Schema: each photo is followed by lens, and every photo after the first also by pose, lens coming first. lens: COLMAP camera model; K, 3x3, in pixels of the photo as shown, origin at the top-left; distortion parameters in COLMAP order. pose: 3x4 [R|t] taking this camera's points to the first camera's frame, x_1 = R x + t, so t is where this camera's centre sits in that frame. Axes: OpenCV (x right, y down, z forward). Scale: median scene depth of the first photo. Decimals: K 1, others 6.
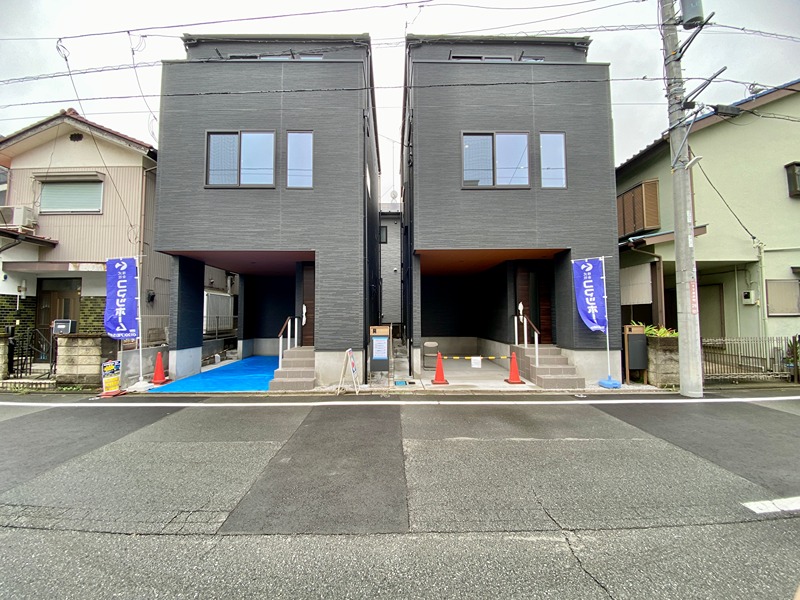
lens RADIAL K [[327.0, 0, 400.5], [0, 327.0, 301.6], [0, 0, 1]] dist [0.019076, -0.019052]
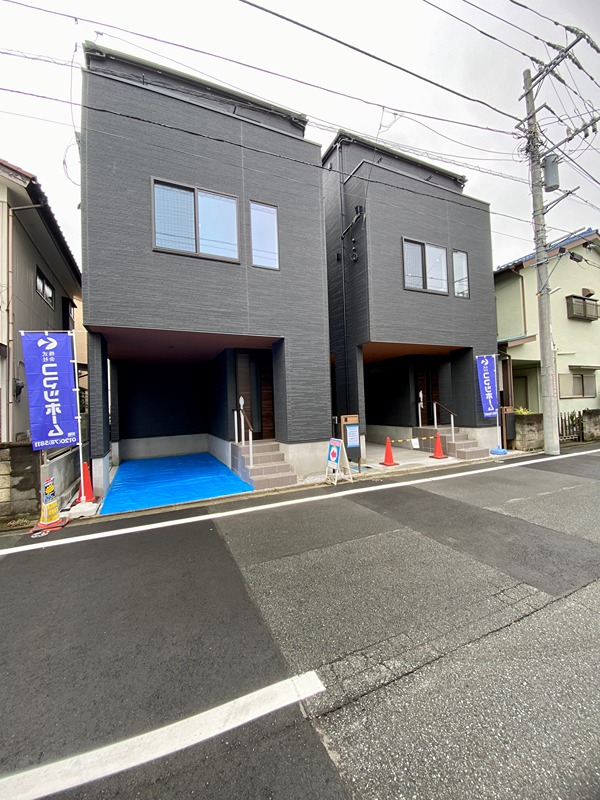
lens RADIAL K [[327.0, 0, 300.0], [0, 327.0, 400.0], [0, 0, 1]] dist [0.019076, -0.019052]
pose [[0.912180, -0.021549, 0.409222, -0.619726], [0.014096, 0.999675, 0.021222, 0.004120], [-0.409547, -0.013590, 0.912188, 0.127905]]
